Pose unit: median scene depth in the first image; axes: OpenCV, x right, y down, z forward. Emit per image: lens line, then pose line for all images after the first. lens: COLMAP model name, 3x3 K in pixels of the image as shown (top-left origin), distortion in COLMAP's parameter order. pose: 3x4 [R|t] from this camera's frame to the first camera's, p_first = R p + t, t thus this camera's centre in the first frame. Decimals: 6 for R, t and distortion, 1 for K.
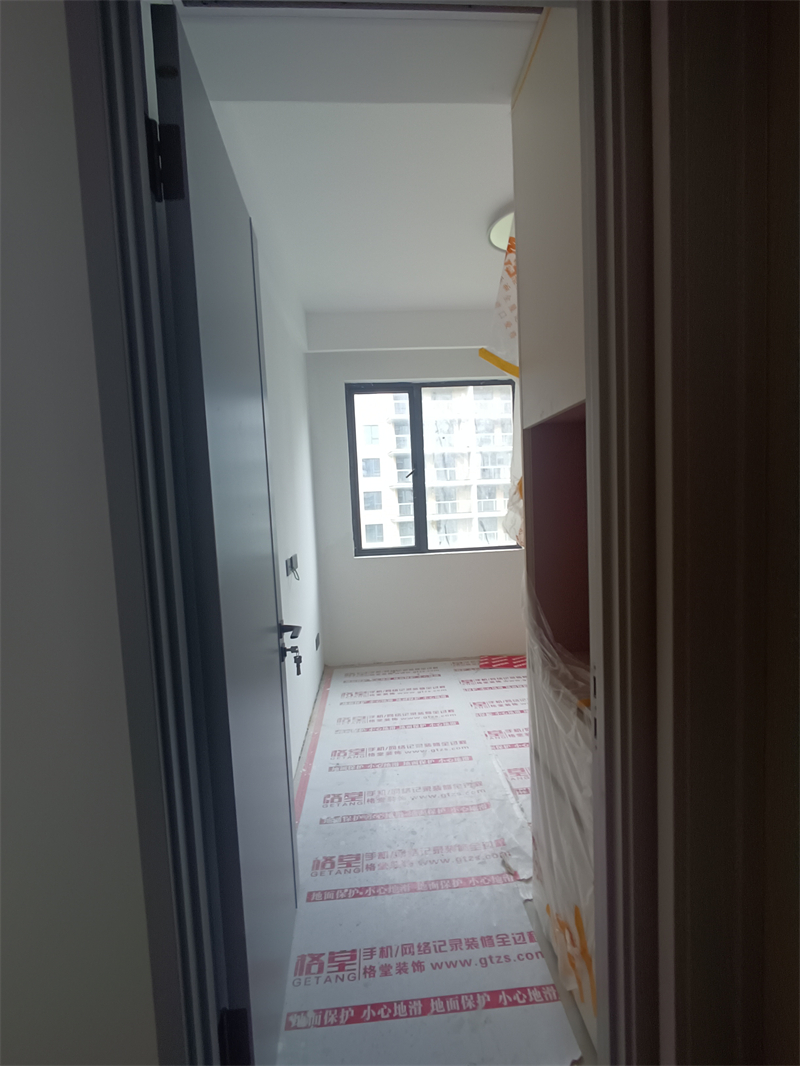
lens RADIAL K [[487.9, 0, 413.1], [0, 487.9, 527.1], [0, 0, 1]] dist [-0.005911, 0.002567]
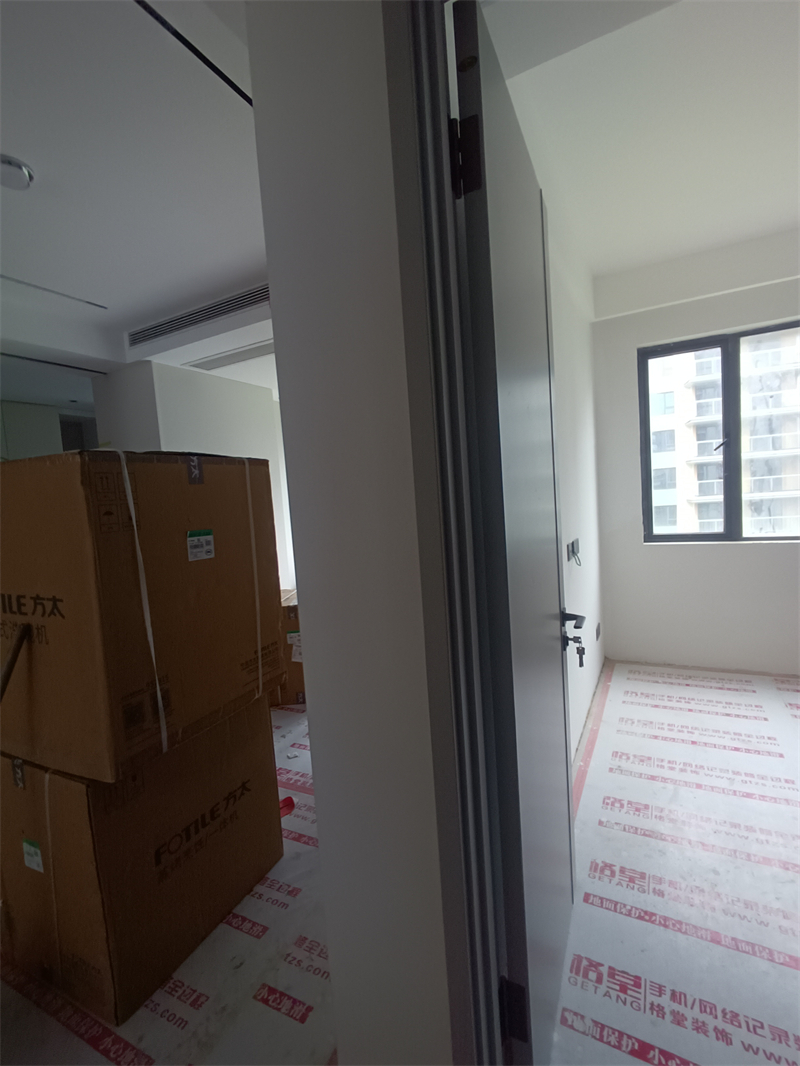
lens RADIAL K [[493.6, 0, 404.2], [0, 493.6, 505.6], [0, 0, 1]] dist [-0.019719, 0.005923]
pose [[0.844645, -0.005066, -0.535303, -0.005379], [0.001605, 0.999975, -0.006931, -0.000911], [0.535325, 0.004995, 0.844631, 0.005200]]
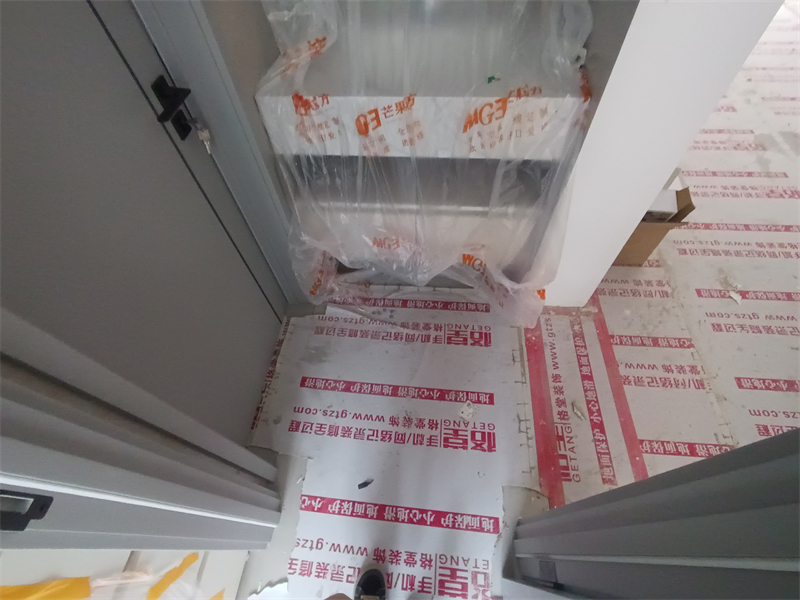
lens RADIAL K [[366.2, 0, 397.3], [0, 366.2, 304.1], [0, 0, 1]] dist [-0.005911, 0.002567]
pose [[-0.982200, -0.121576, 0.143185, -0.676892], [0.062692, 0.506395, 0.860019, -0.419920], [-0.177066, 0.853688, -0.489760, 8.570589]]
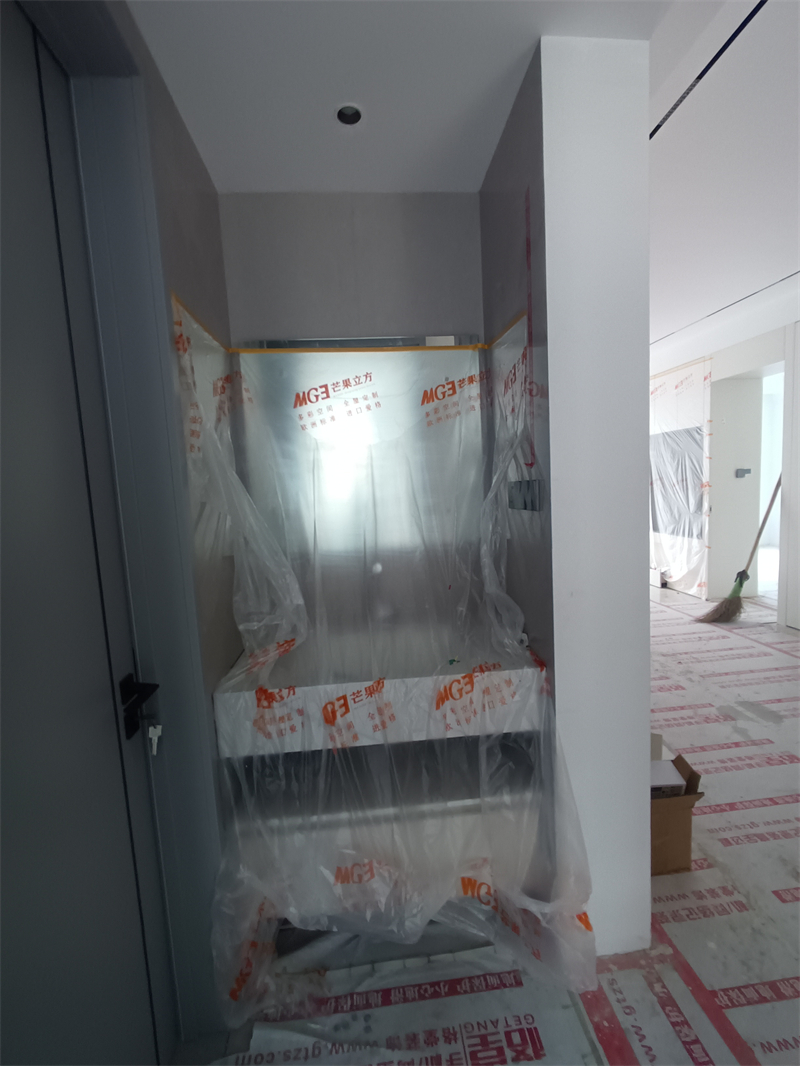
lens RADIAL K [[487.9, 0, 404.2], [0, 487.9, 536.2], [0, 0, 1]] dist [-0.005911, 0.002567]
pose [[-0.998581, 0.053102, -0.004037, -0.300277], [0.051680, 0.984559, 0.167248, -0.580010], [0.012856, 0.166802, -0.985907, 9.709442]]
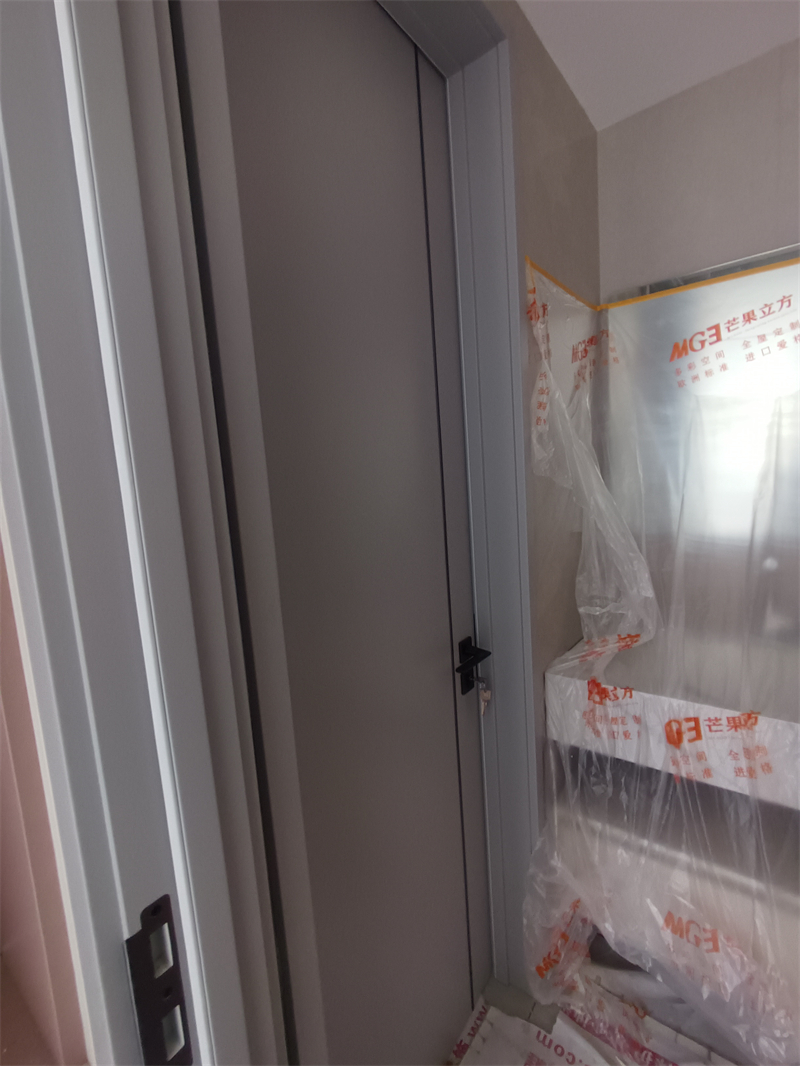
lens RADIAL K [[487.9, 0, 406.1], [0, 487.9, 538.3], [0, 0, 1]] dist [-0.005911, 0.002567]
pose [[-0.734881, -0.030750, 0.677498, -0.555231], [0.112244, 0.979680, 0.166216, -0.550535], [-0.668843, 0.198194, -0.716497, 9.189666]]
